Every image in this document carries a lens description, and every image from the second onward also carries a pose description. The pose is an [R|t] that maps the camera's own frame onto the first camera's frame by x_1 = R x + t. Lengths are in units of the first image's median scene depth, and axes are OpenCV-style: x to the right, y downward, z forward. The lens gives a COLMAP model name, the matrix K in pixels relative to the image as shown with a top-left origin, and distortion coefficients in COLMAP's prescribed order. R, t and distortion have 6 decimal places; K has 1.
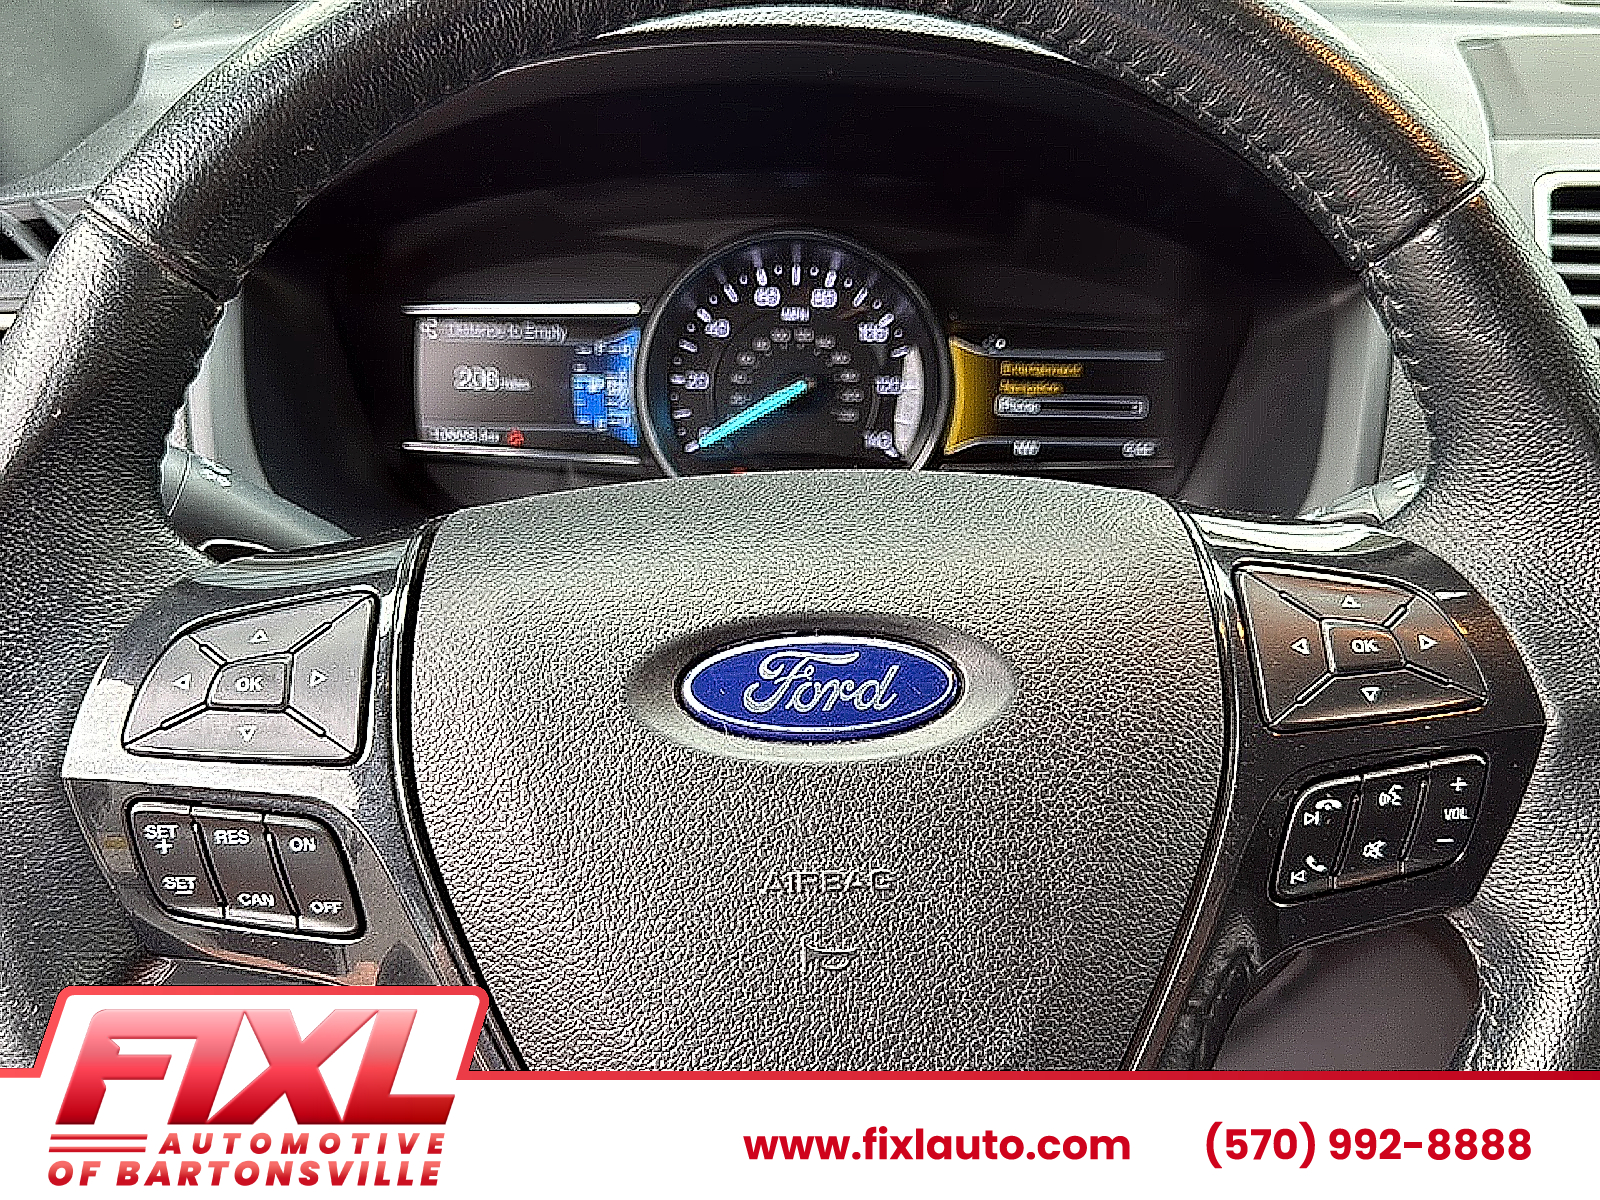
lens RADIAL K [[1552.8, 0, 800.0], [0, 1552.8, 600.0], [0, 0, 1]] dist [0.156639, -0.380131]
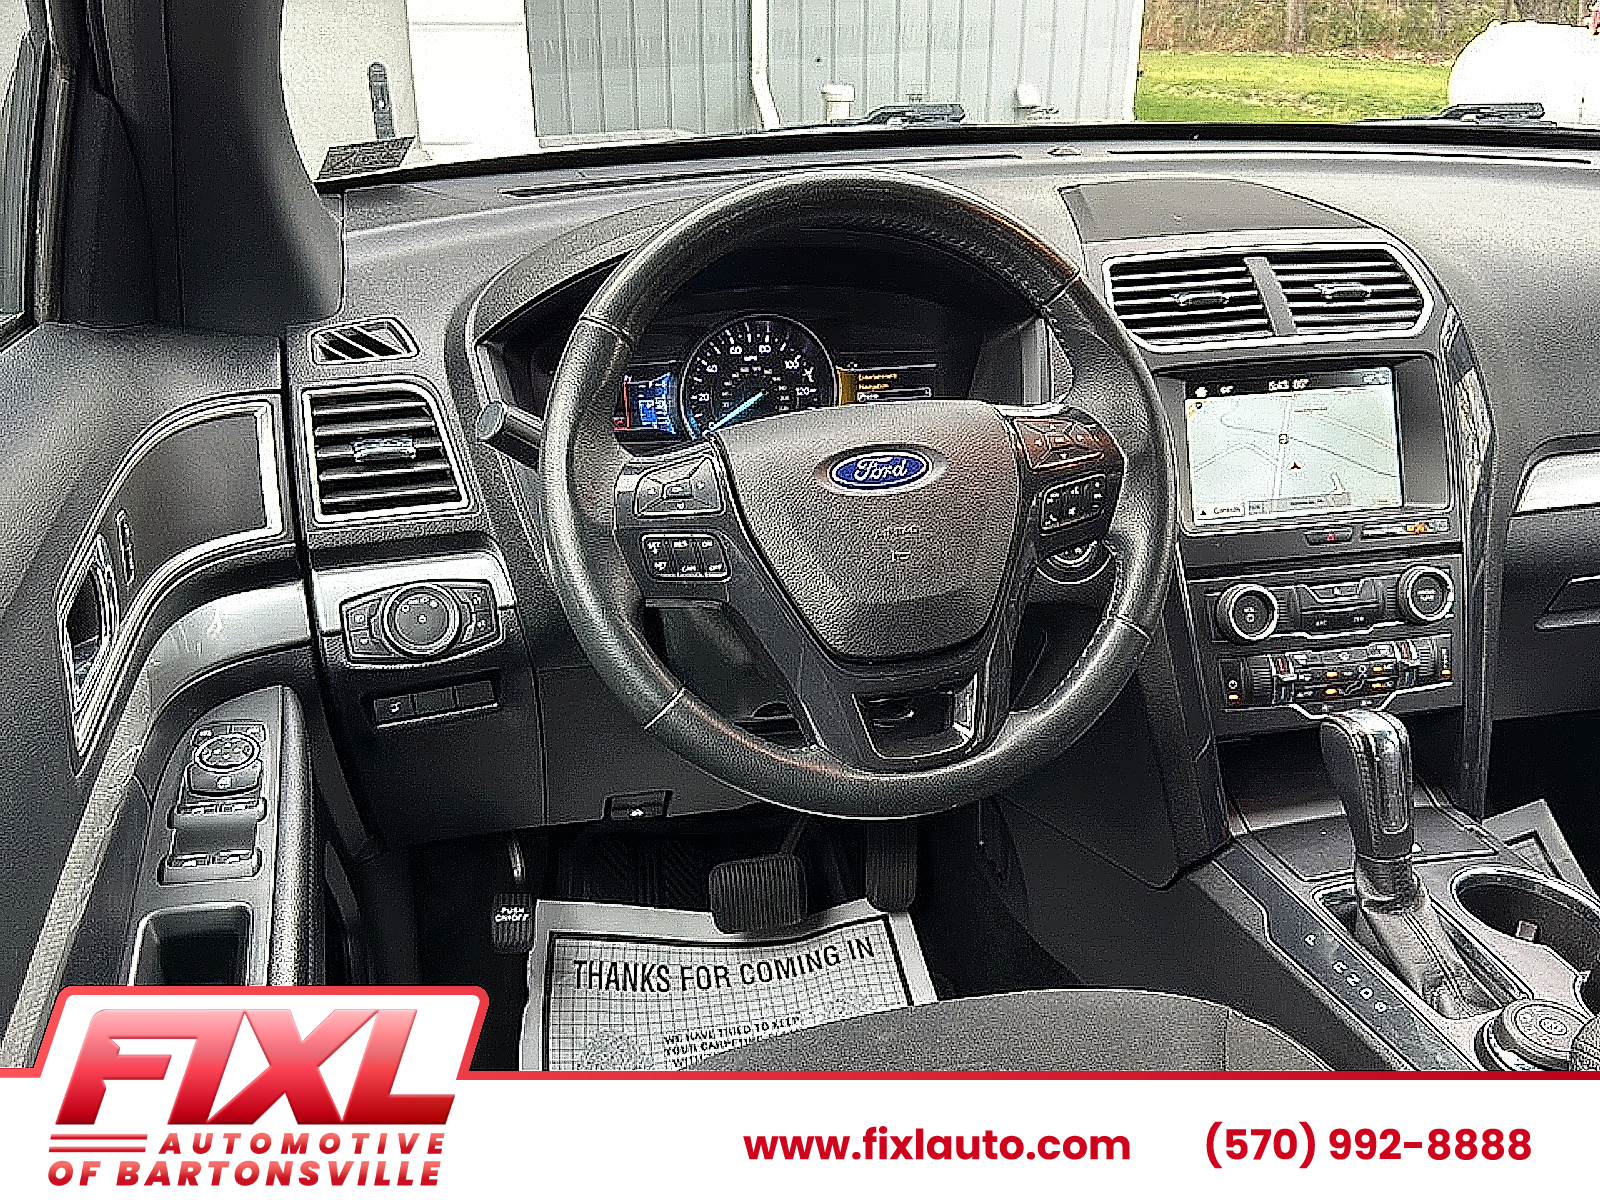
lens RADIAL K [[1552.8, 0, 800.0], [0, 1552.8, 600.0], [0, 0, 1]] dist [0.156639, -0.380131]
pose [[0.972180, -0.113347, 0.204985, -0.698805], [0.124108, 0.991447, -0.040380, 0.368482], [-0.198655, 0.064697, 0.977932, -1.621913]]
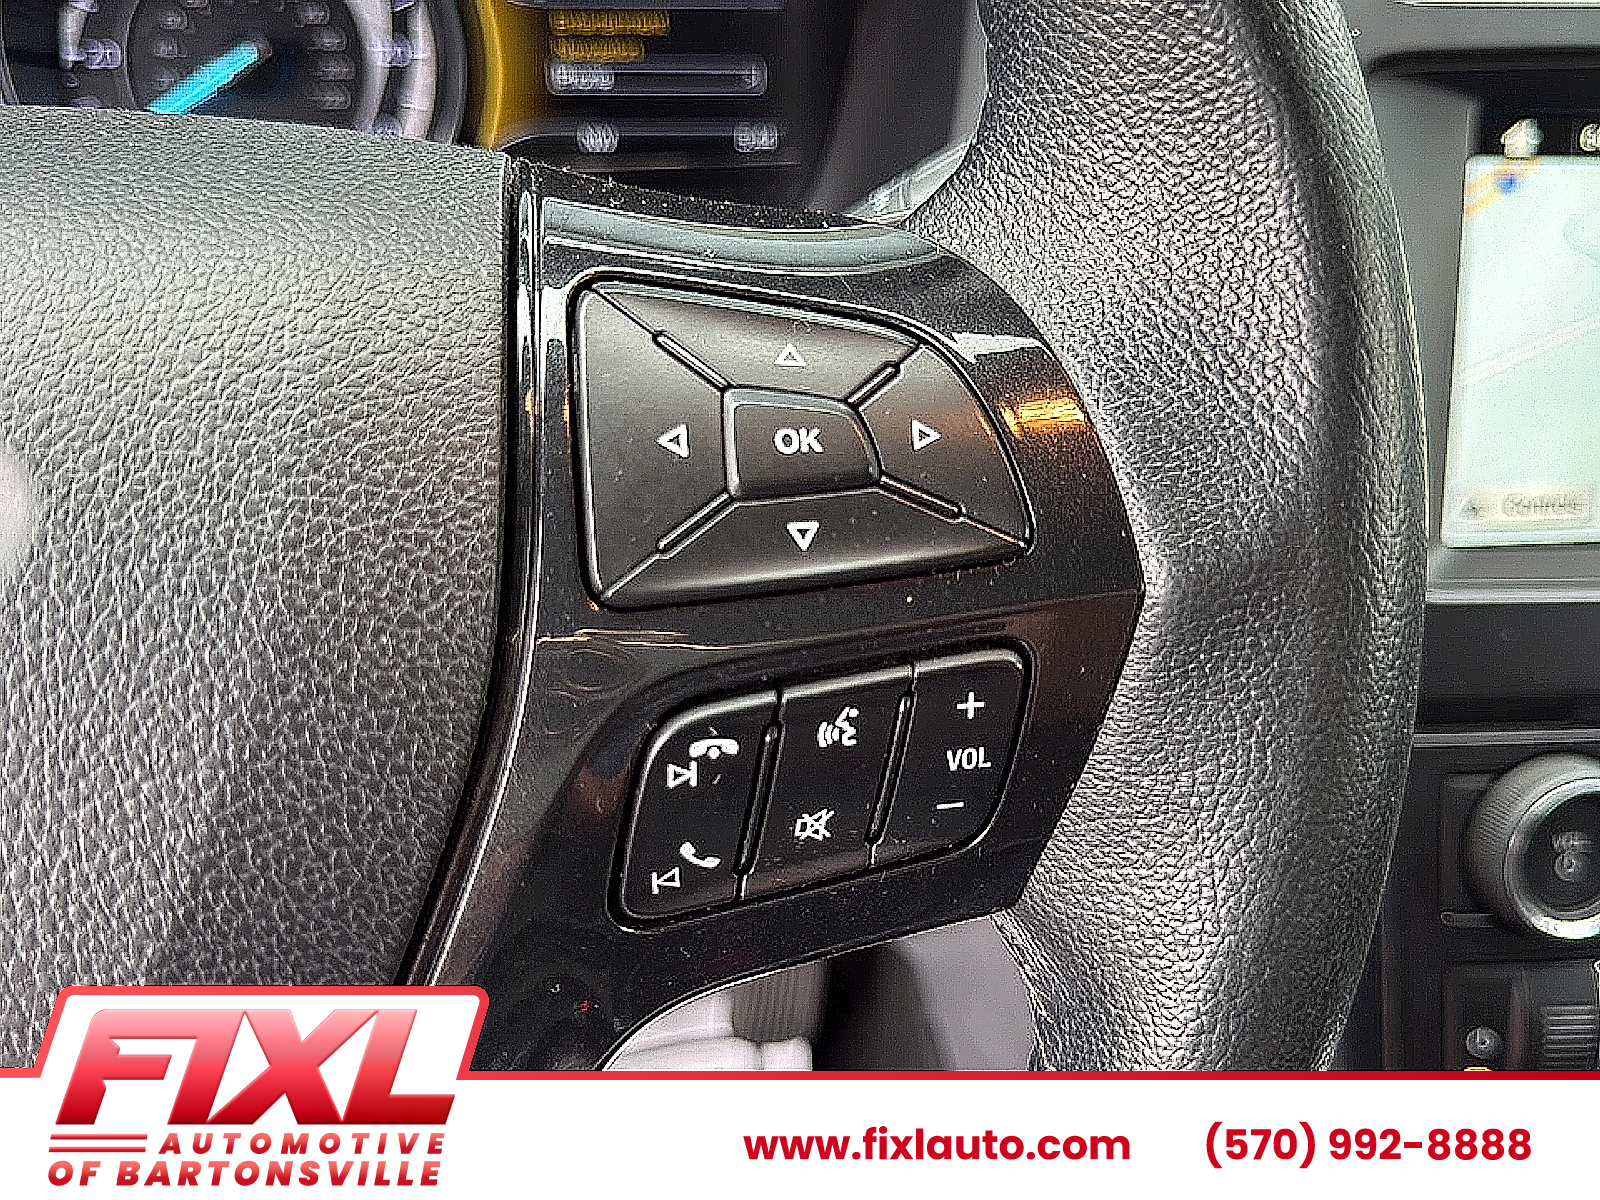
lens RADIAL K [[1591.9, 0, 800.0], [0, 1591.9, 600.0], [0, 0, 1]] dist [0.139769, -0.463984]
pose [[0.997586, 0.002103, 0.069412, 0.322936], [-0.011217, 0.991296, 0.131177, 0.012503], [-0.068532, -0.131639, 0.988926, 0.480500]]
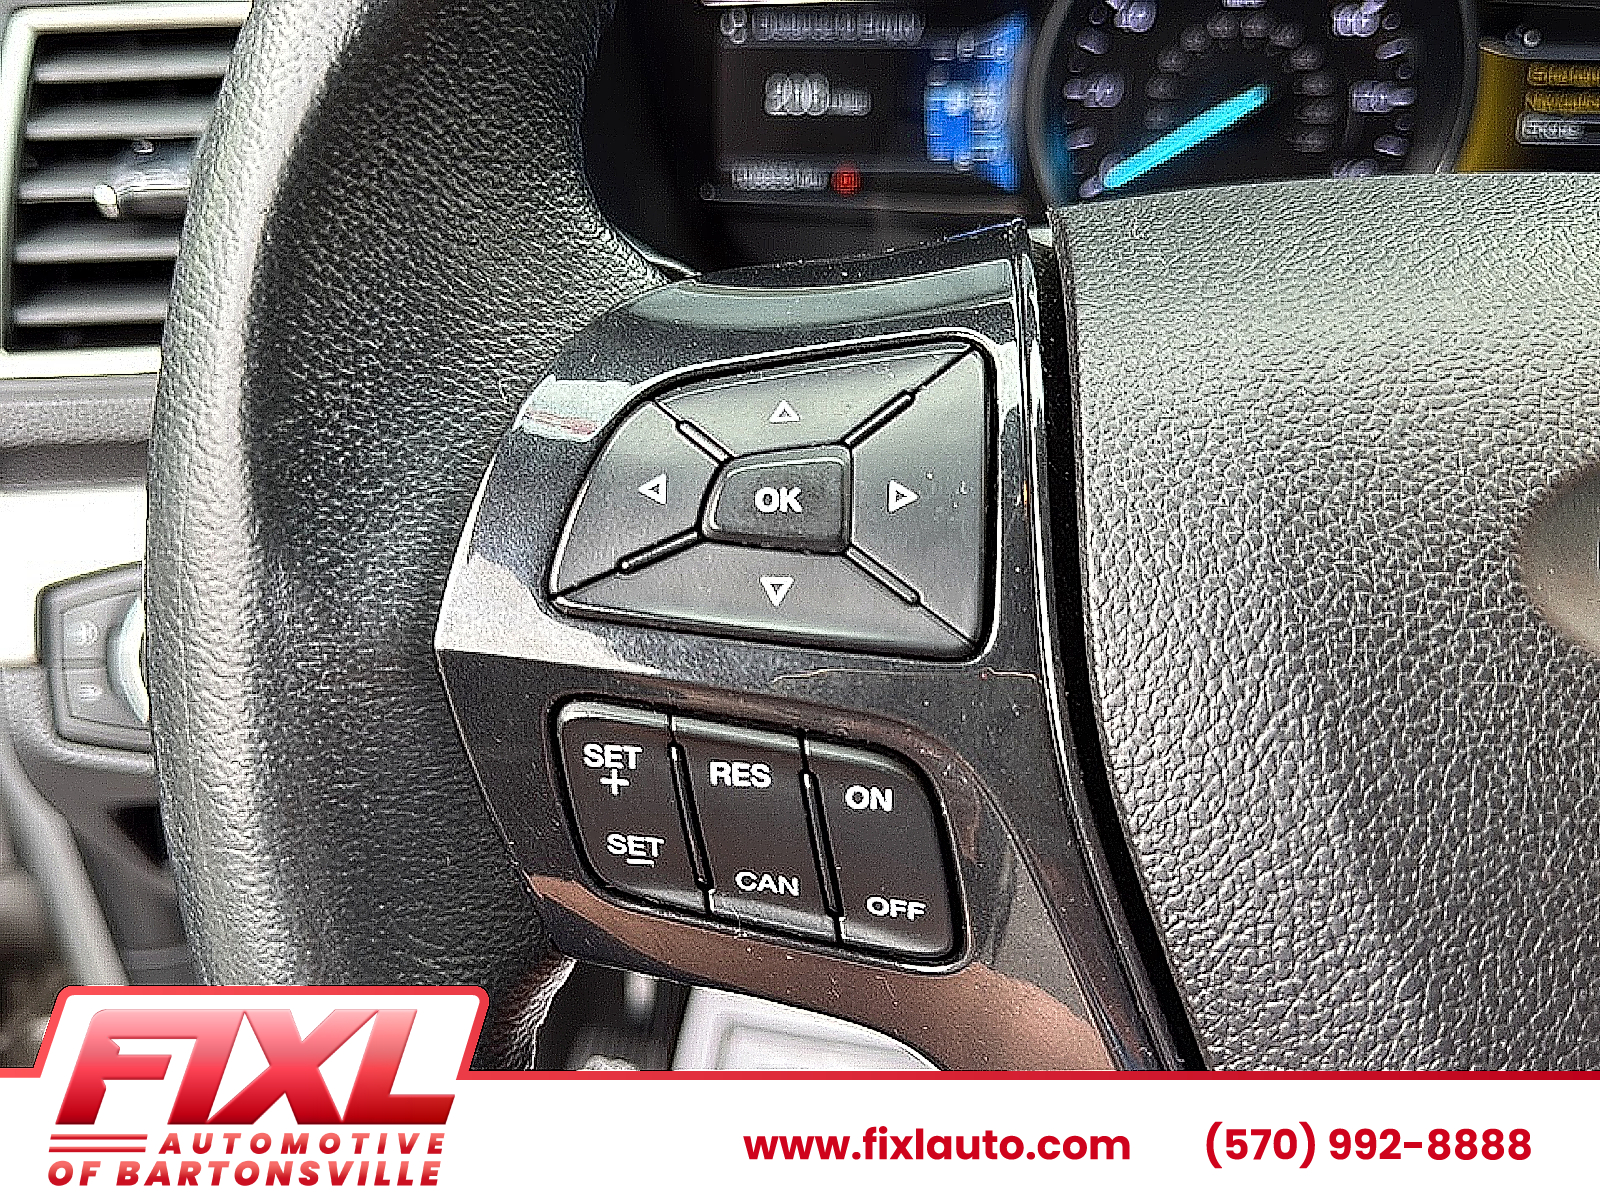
lens RADIAL K [[1552.8, 0, 800.0], [0, 1552.8, 600.0], [0, 0, 1]] dist [0.156639, -0.380131]
pose [[0.997472, 0.061014, -0.036430, -0.312522], [-0.056113, 0.990813, 0.123050, 0.020847], [0.043603, -0.120694, 0.991732, 0.452741]]
